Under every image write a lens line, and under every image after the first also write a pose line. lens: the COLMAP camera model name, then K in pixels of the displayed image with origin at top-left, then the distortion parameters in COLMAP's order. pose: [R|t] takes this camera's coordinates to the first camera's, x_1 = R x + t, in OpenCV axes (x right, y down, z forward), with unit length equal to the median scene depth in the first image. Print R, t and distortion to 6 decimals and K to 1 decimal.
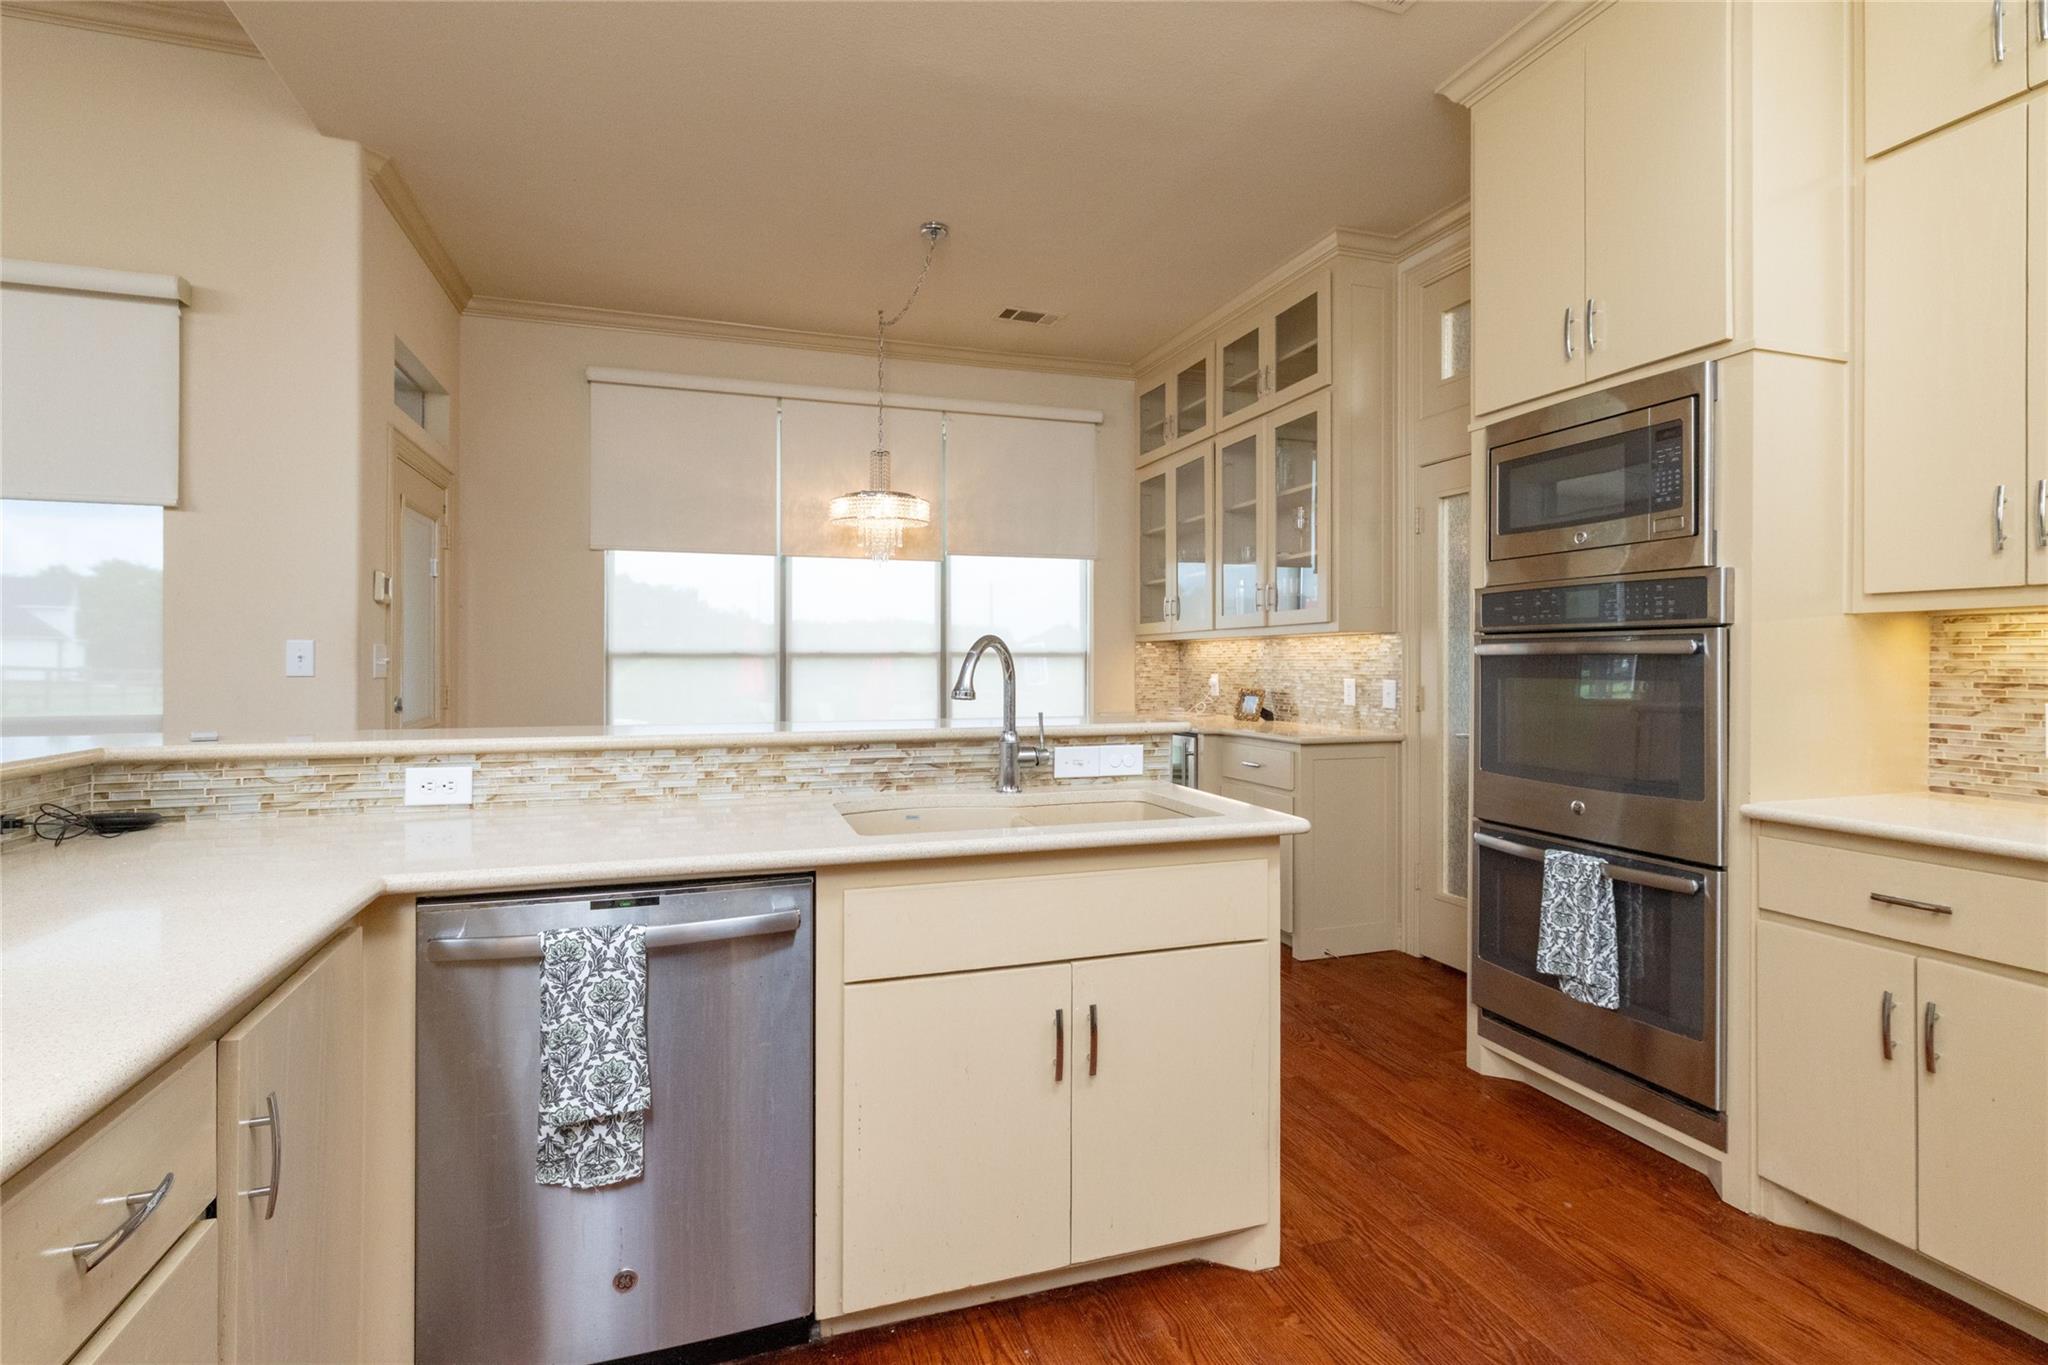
lens RADIAL K [[966.9, 0, 1027.3], [0, 966.9, 667.6], [0, 0, 1]] dist [-0.000192, 0.000703]
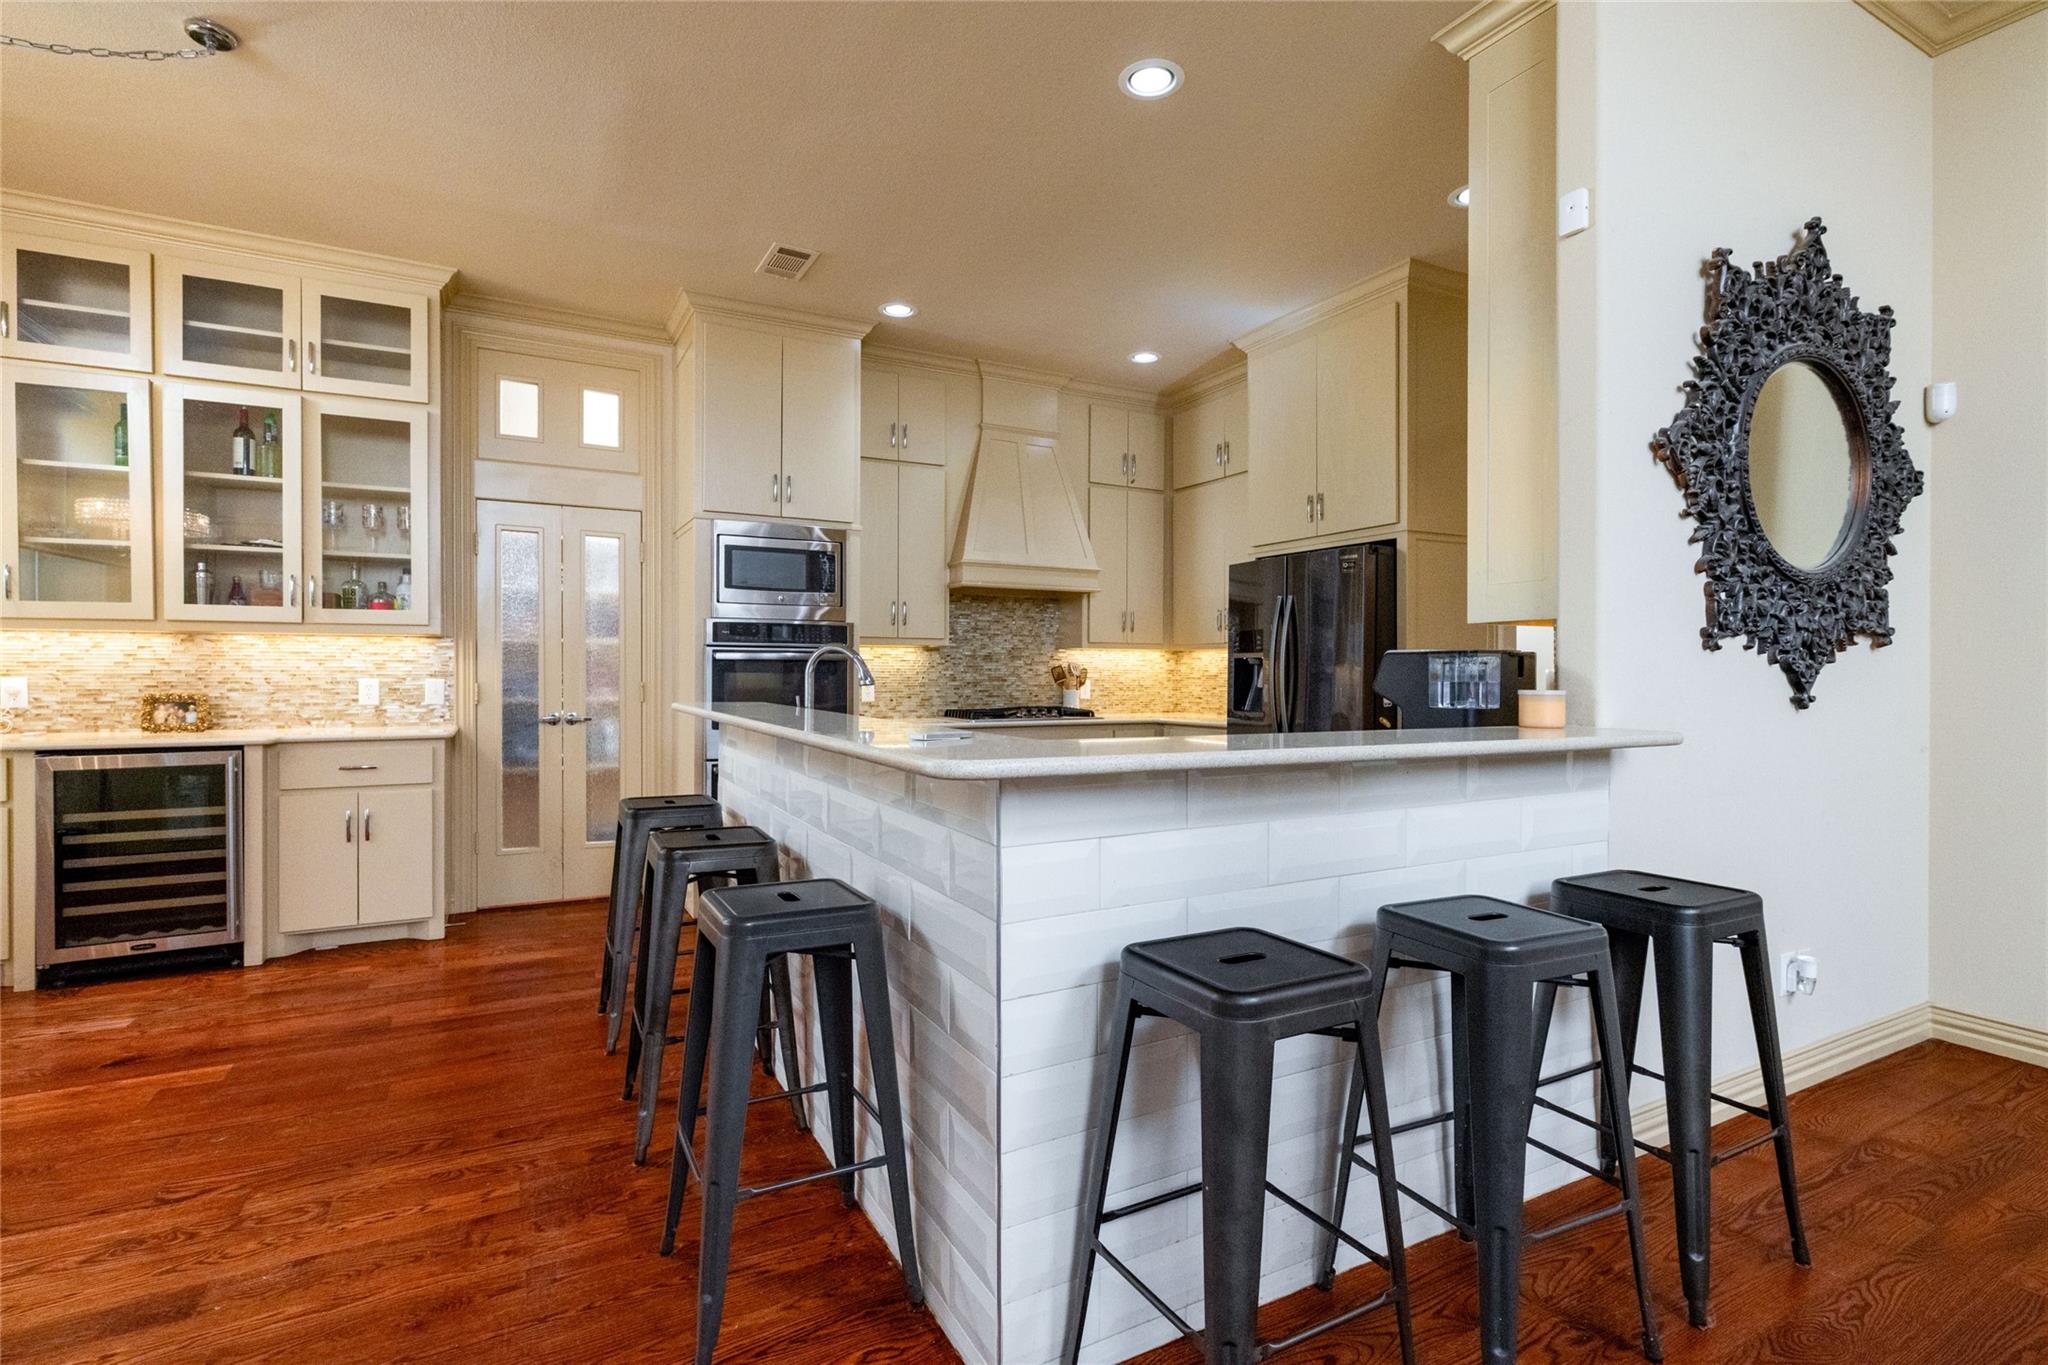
lens RADIAL K [[963.9, 0, 1018.5], [0, 963.9, 677.8], [0, 0, 1]] dist [0.001580, 0.000451]
pose [[-0.157219, -0.007017, 0.987539, -0.730583], [0.002616, 0.999968, 0.007522, 0.004391], [-0.987560, 0.003766, -0.157195, 0.449050]]
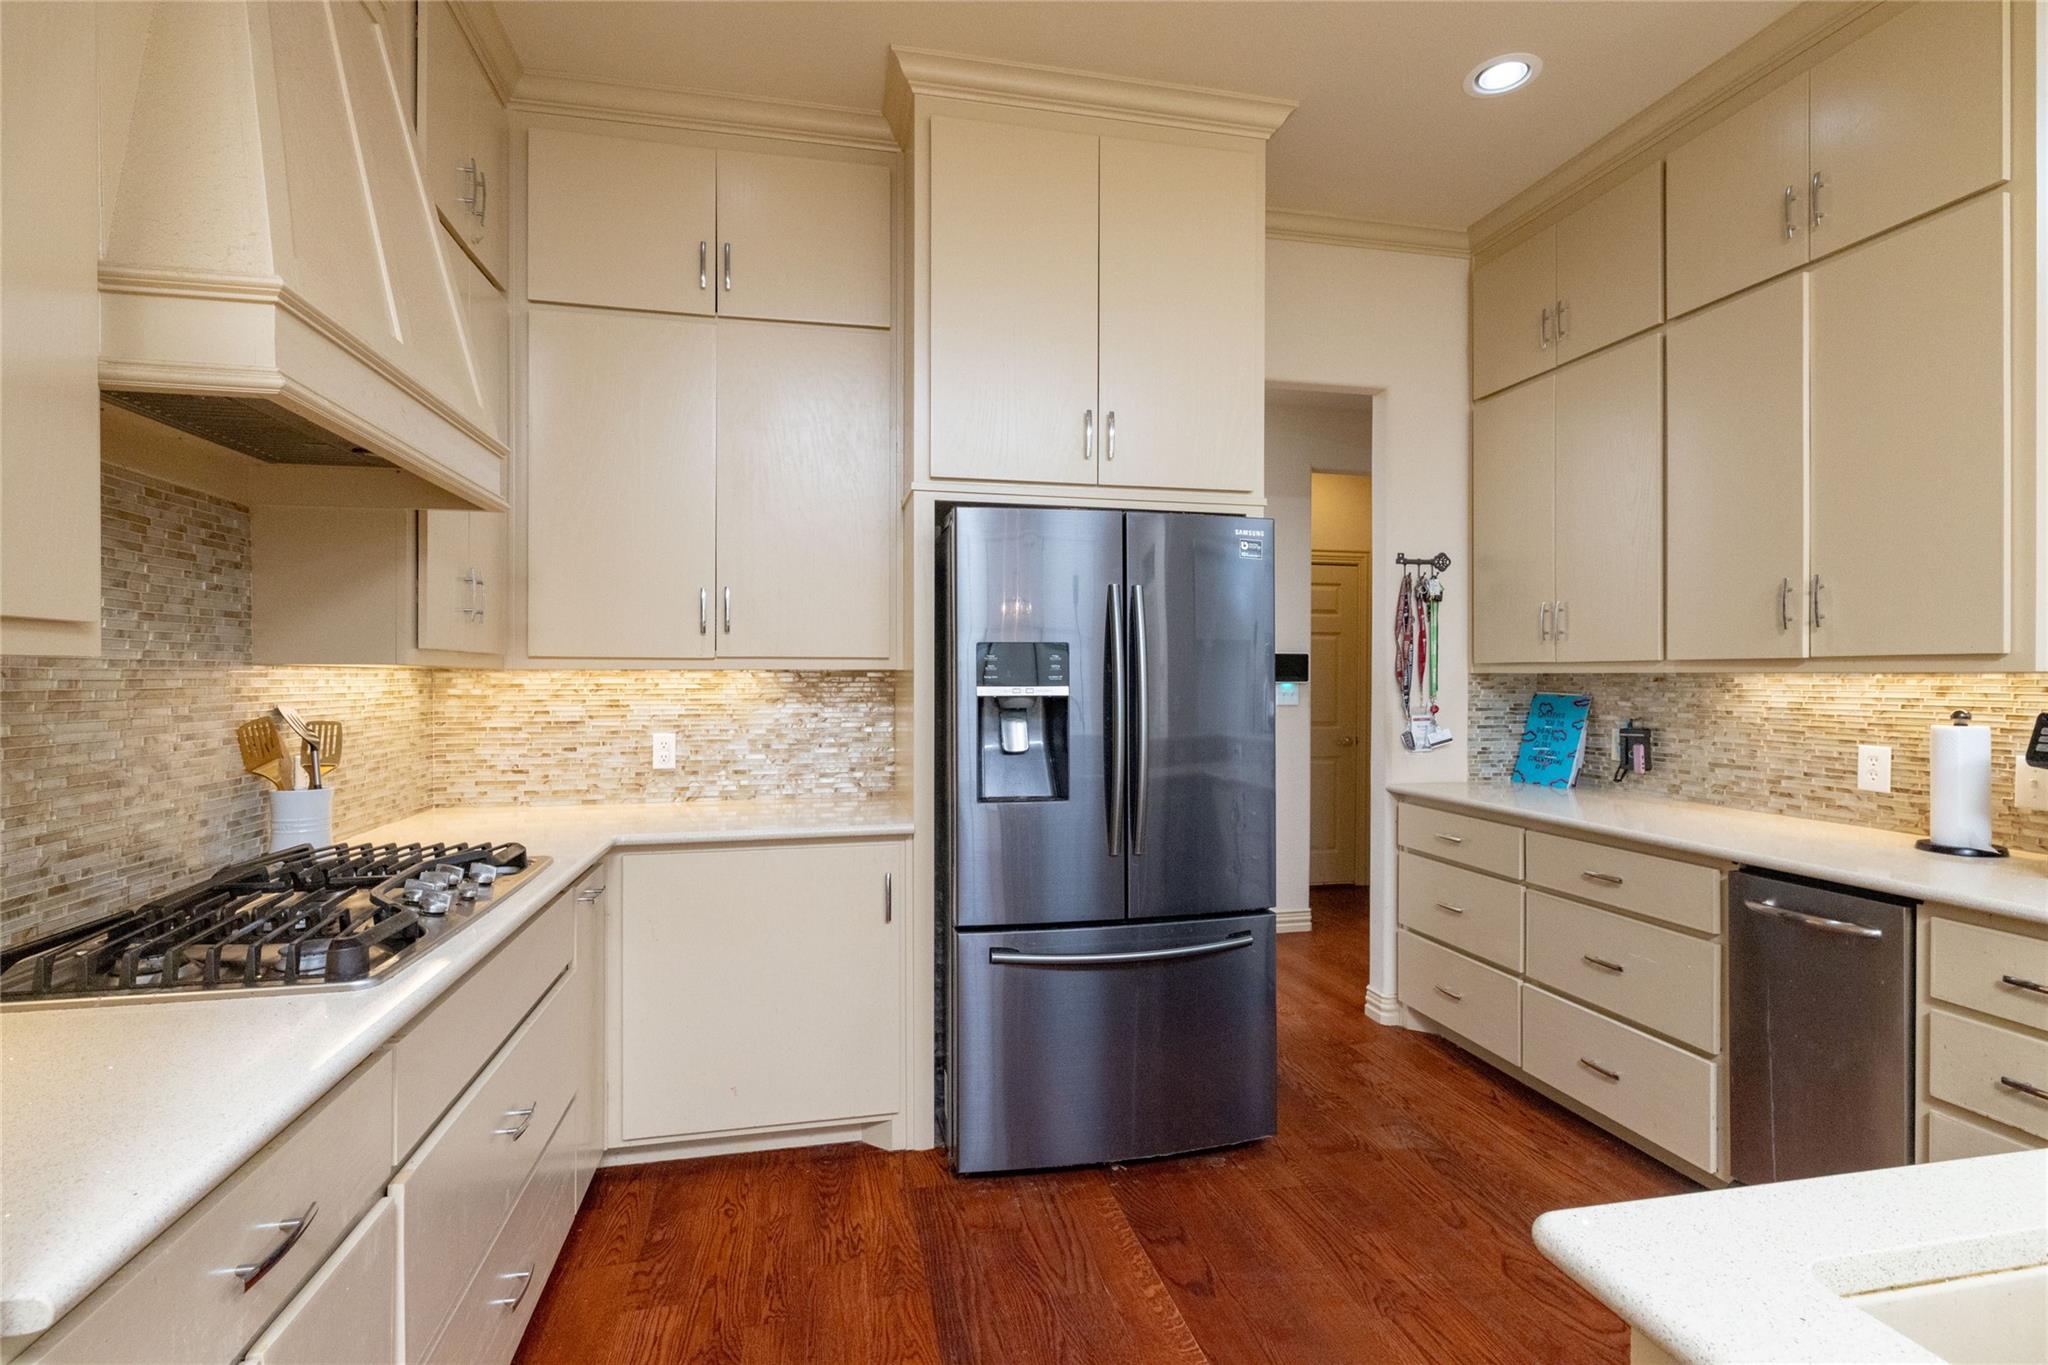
lens RADIAL K [[966.9, 0, 1027.3], [0, 966.9, 667.6], [0, 0, 1]] dist [-0.000192, 0.000703]
pose [[-0.995704, 0.000110, 0.092596, 0.190423], [-0.000089, 0.999998, -0.002147, -0.022786], [-0.092596, -0.002146, -0.995701, 0.578357]]
